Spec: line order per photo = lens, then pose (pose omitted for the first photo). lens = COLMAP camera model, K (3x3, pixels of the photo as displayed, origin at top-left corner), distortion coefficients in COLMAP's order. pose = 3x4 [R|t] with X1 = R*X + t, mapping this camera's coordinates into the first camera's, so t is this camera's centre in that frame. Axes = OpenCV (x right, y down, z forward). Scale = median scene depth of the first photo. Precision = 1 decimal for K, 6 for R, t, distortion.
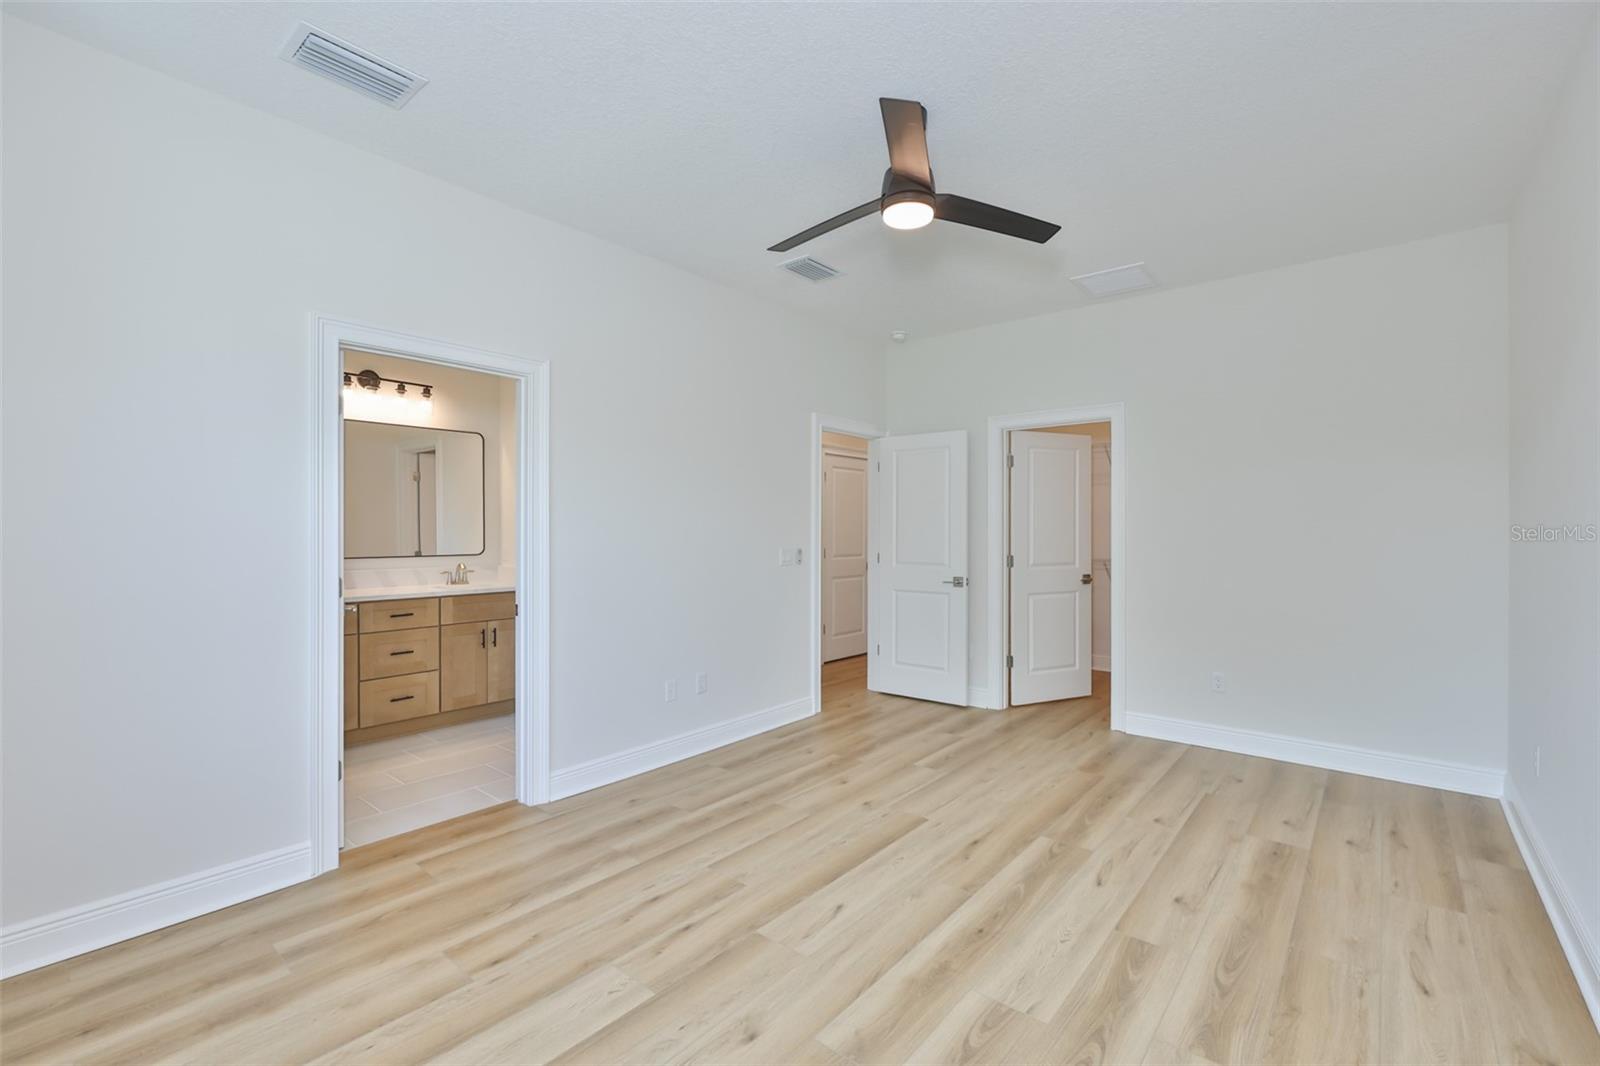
lens RADIAL K [[679.6, 0, 810.0], [0, 679.6, 534.3], [0, 0, 1]] dist [-0.013417, 0.000064]
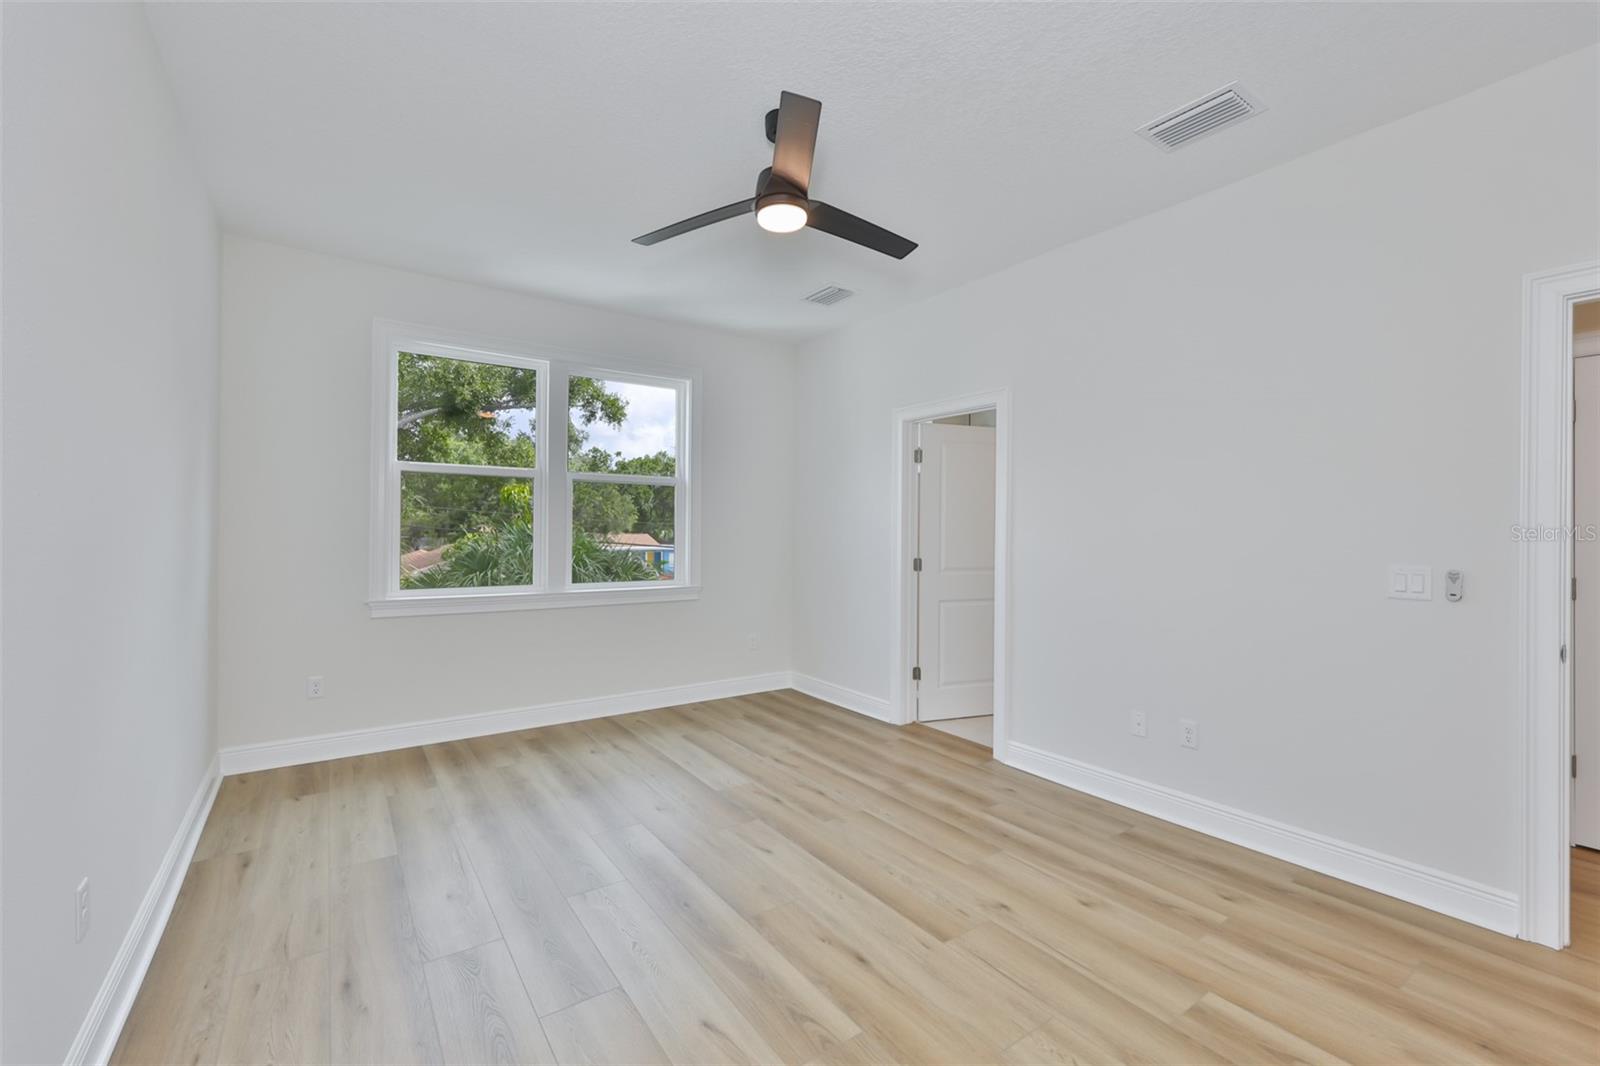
lens RADIAL K [[679.6, 0, 816.8], [0, 679.6, 523.3], [0, 0, 1]] dist [-0.013417, 0.000064]
pose [[-0.238265, -0.007898, -0.971168, 0.948326], [-0.014599, 0.999883, -0.004549, -0.006046], [0.971090, 0.013094, -0.238353, 1.106883]]
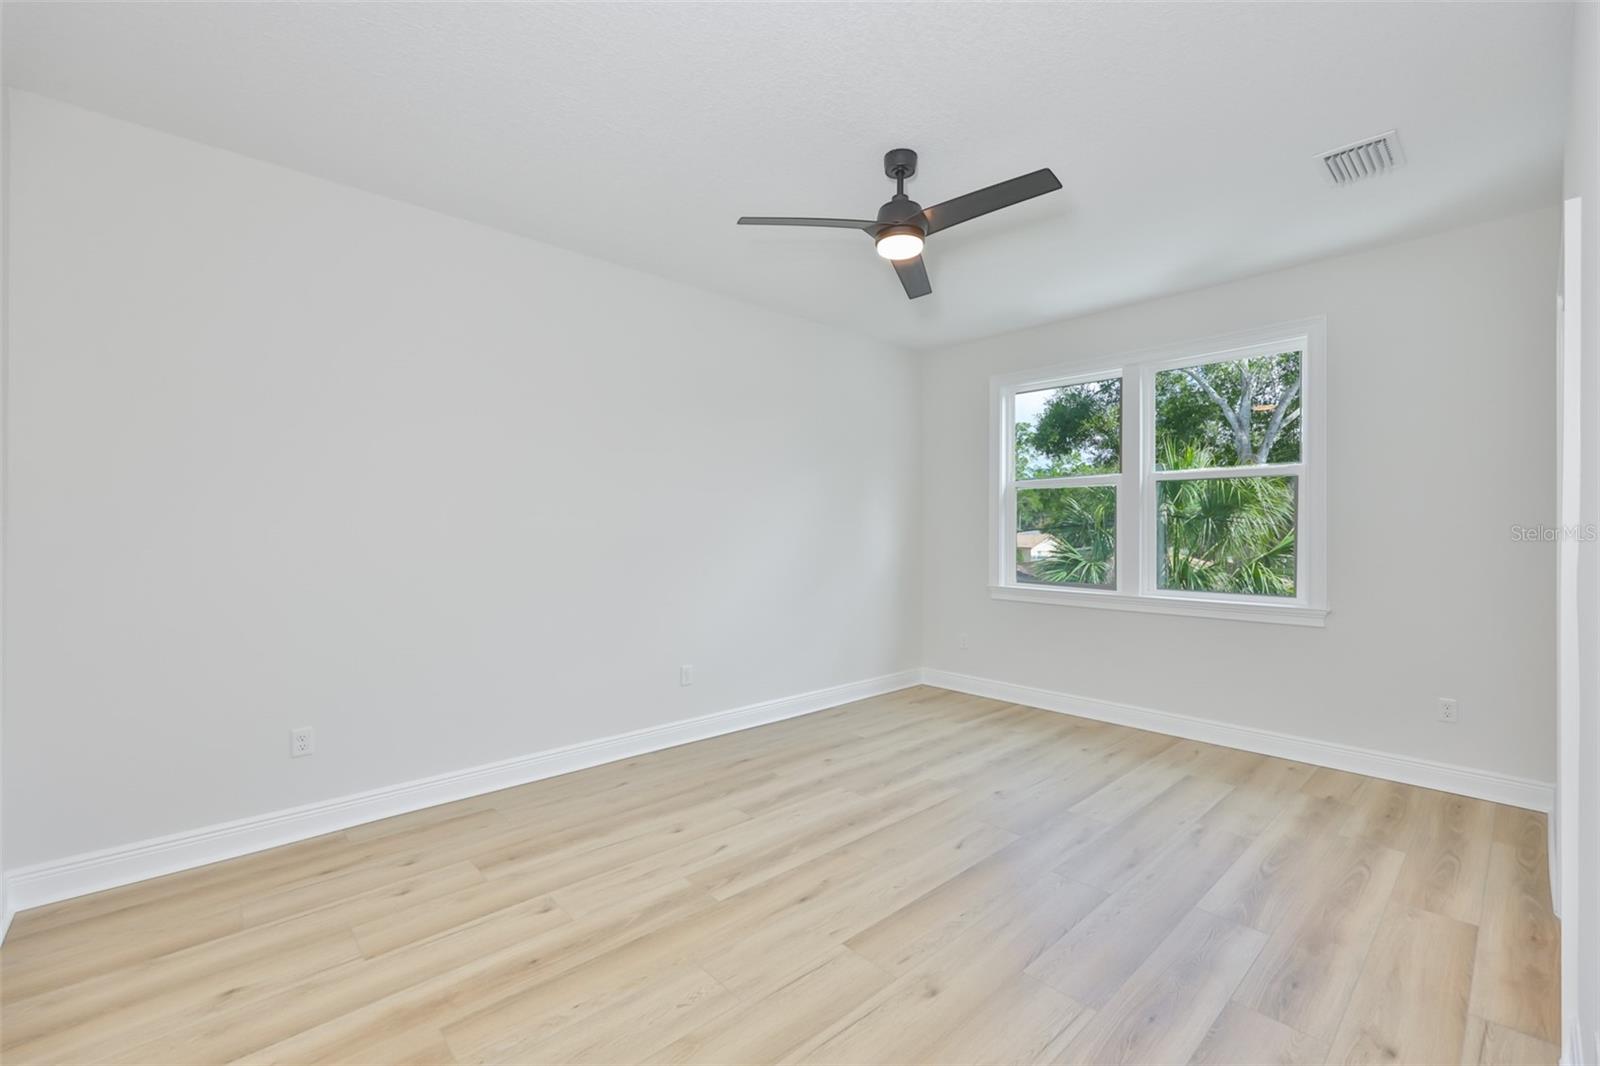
lens RADIAL K [[679.6, 0, 790.8], [0, 679.6, 535.8], [0, 0, 1]] dist [-0.013417, 0.000064]
pose [[-0.990632, 0.000090, 0.136562, 0.142483], [0.002561, 0.999836, 0.017919, -0.015833], [-0.136538, 0.018100, -0.990469, 1.814086]]
